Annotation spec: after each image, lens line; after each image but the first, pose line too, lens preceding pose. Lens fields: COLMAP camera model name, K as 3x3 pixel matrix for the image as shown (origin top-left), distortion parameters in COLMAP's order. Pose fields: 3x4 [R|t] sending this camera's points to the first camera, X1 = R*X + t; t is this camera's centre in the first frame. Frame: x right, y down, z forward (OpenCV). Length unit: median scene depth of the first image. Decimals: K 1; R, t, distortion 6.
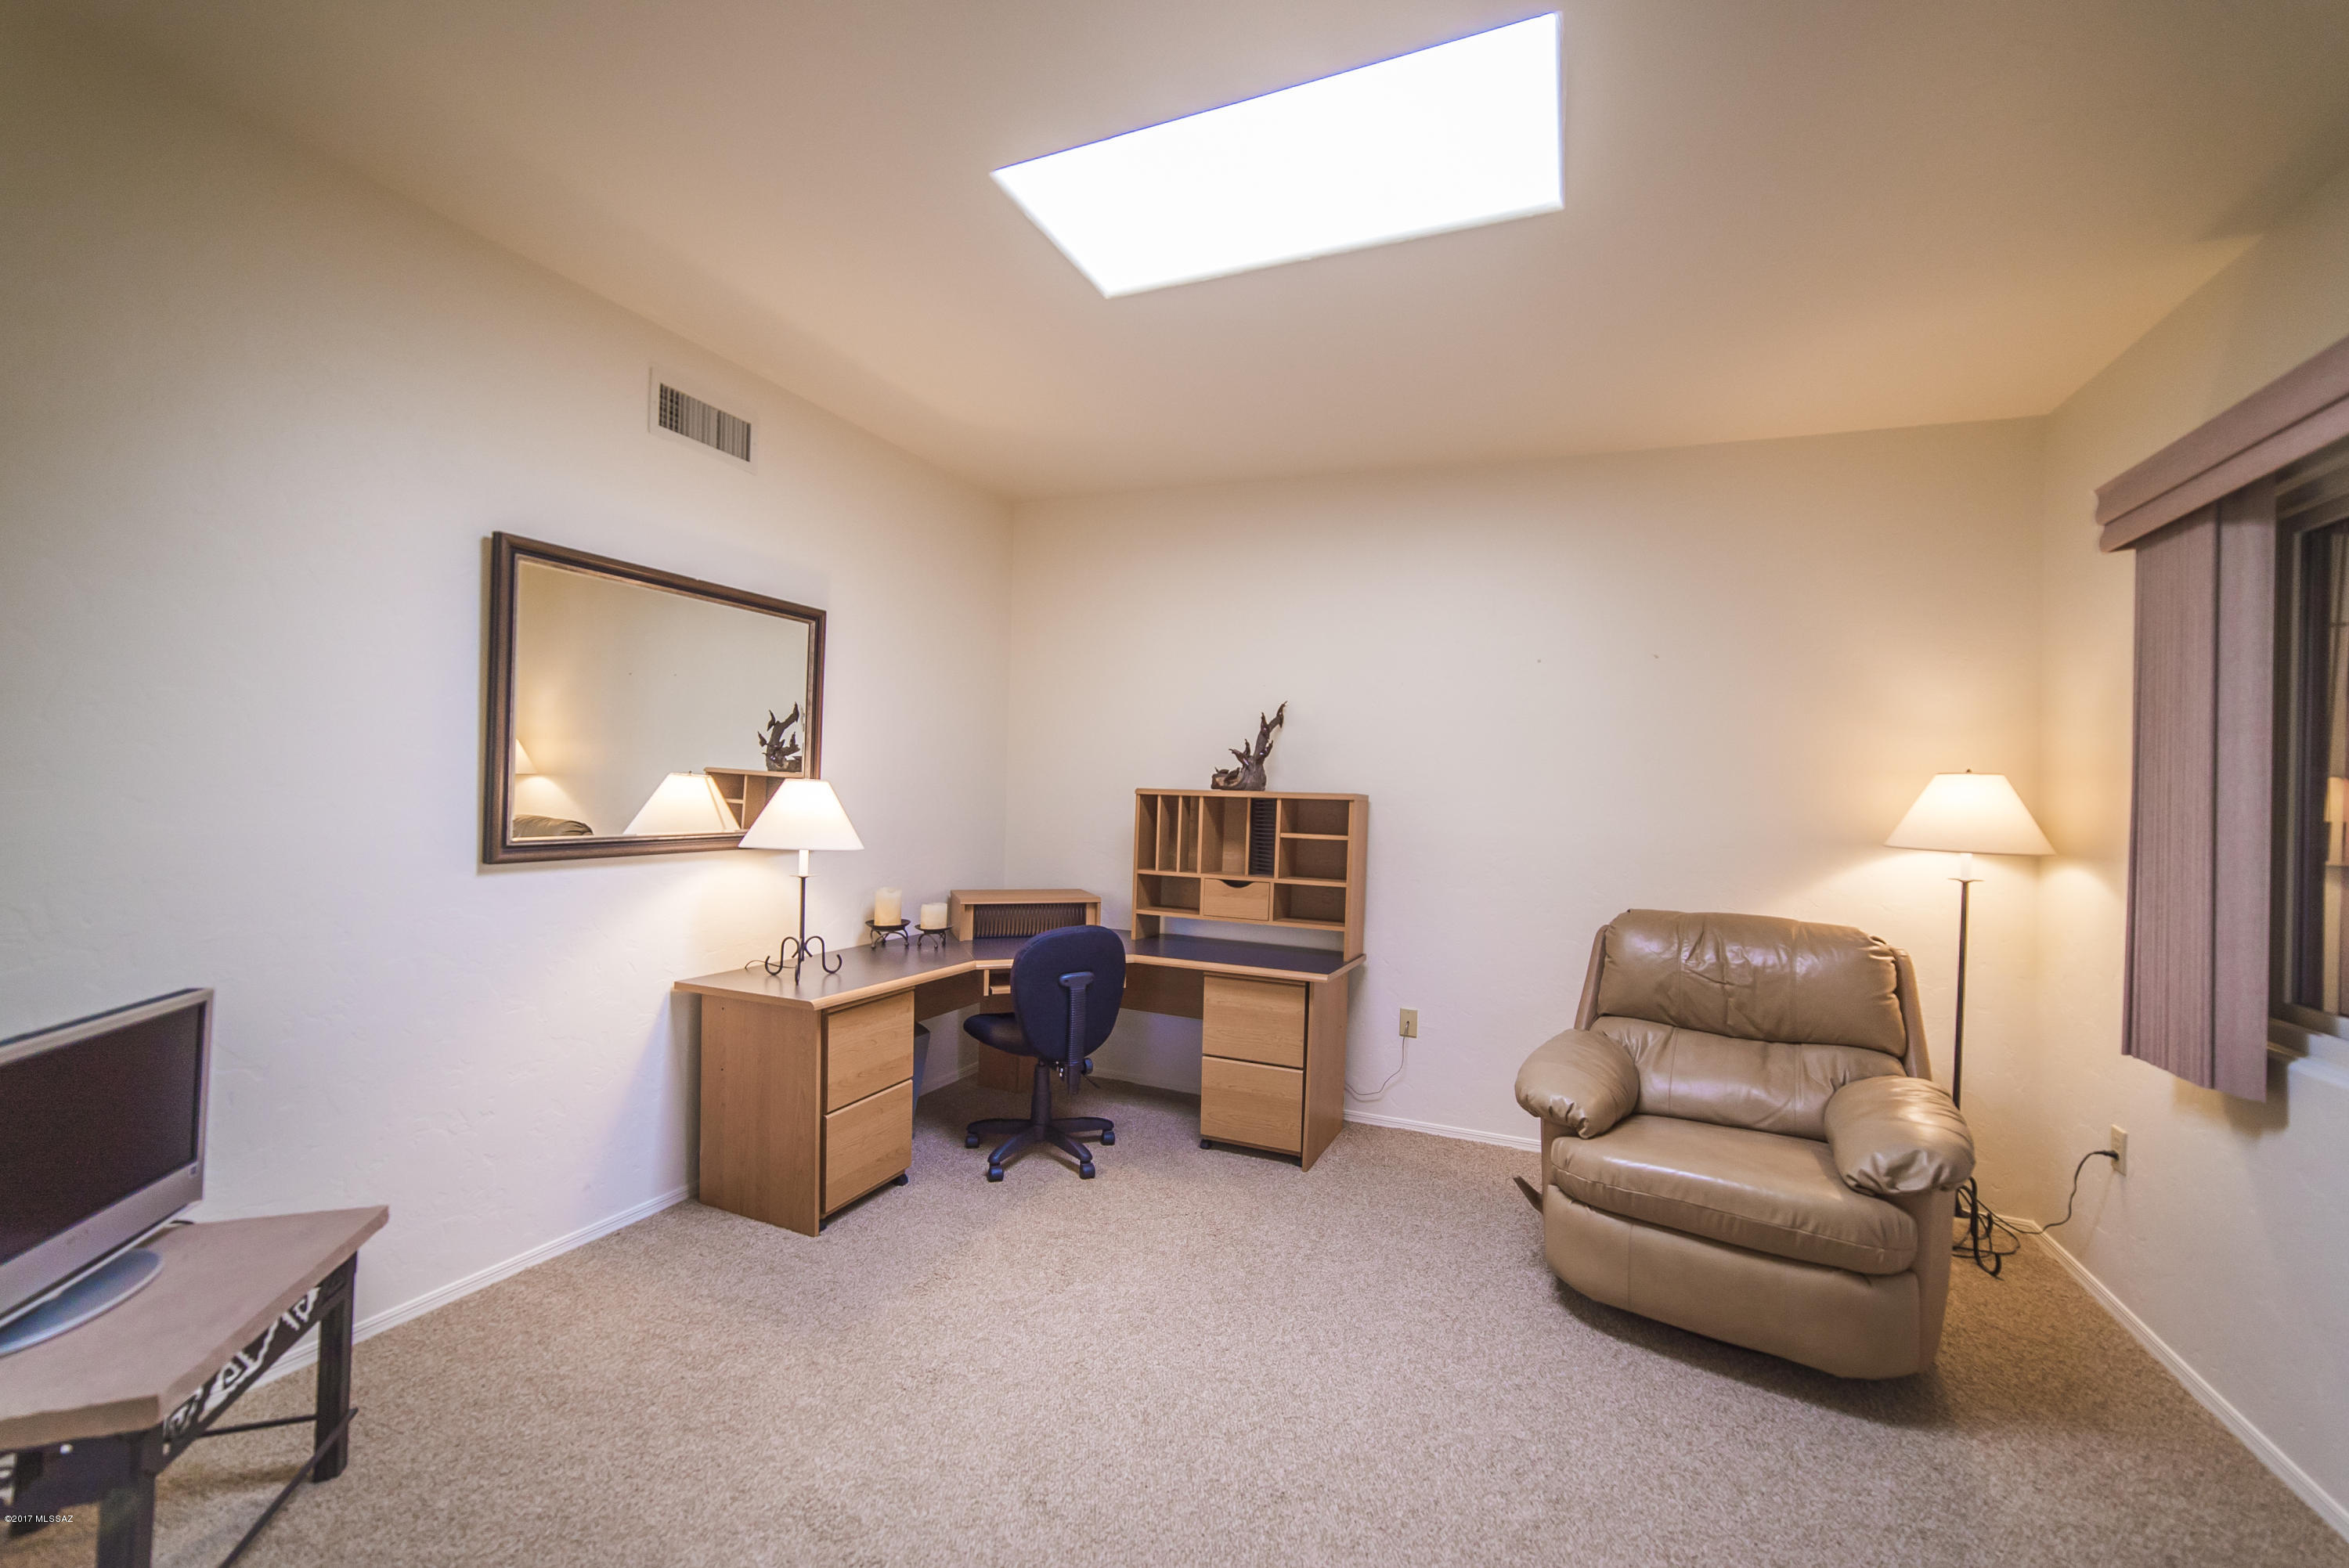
lens RADIAL K [[980.2, 0, 1174.6], [0, 980.2, 791.9], [0, 0, 1]] dist [-0.104983, 0.033422]
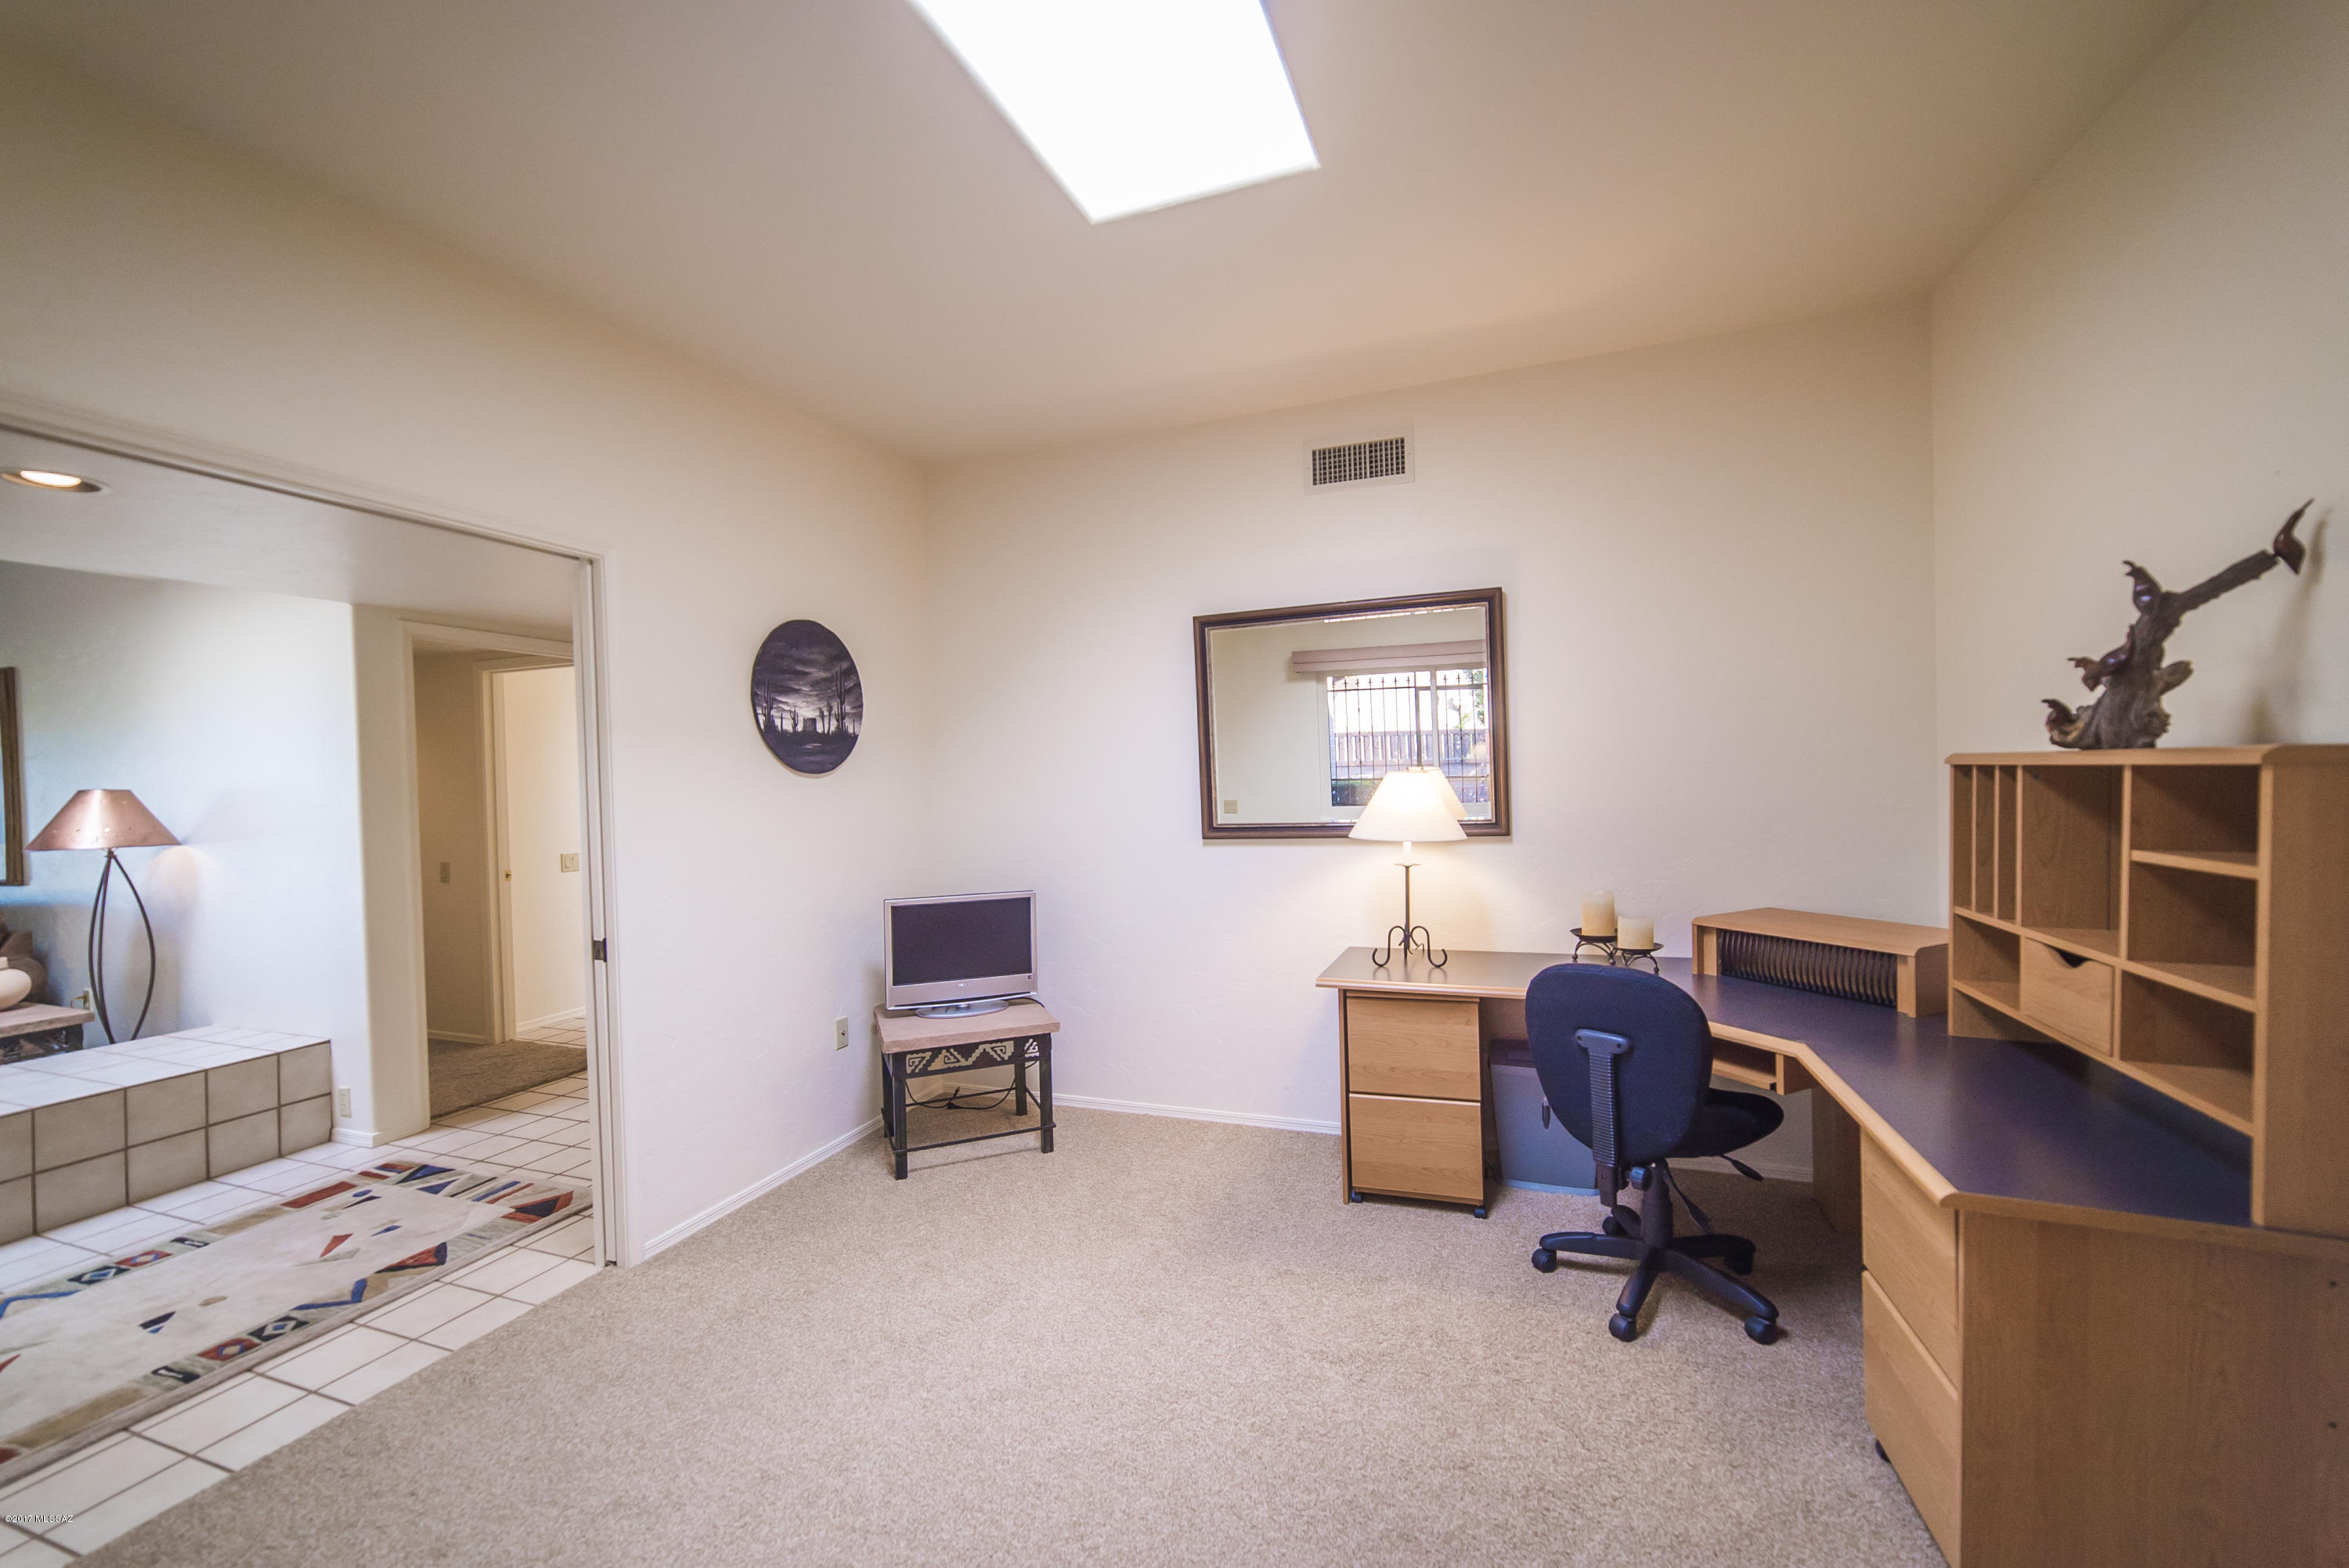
lens RADIAL K [[980.2, 0, 1174.6], [0, 980.2, 791.9], [0, 0, 1]] dist [-0.104983, 0.033422]
pose [[-0.040742, -0.008557, -0.999133, 0.643592], [0.029243, 0.999525, -0.009753, 0.011963], [0.998742, -0.029615, -0.040473, 0.784588]]
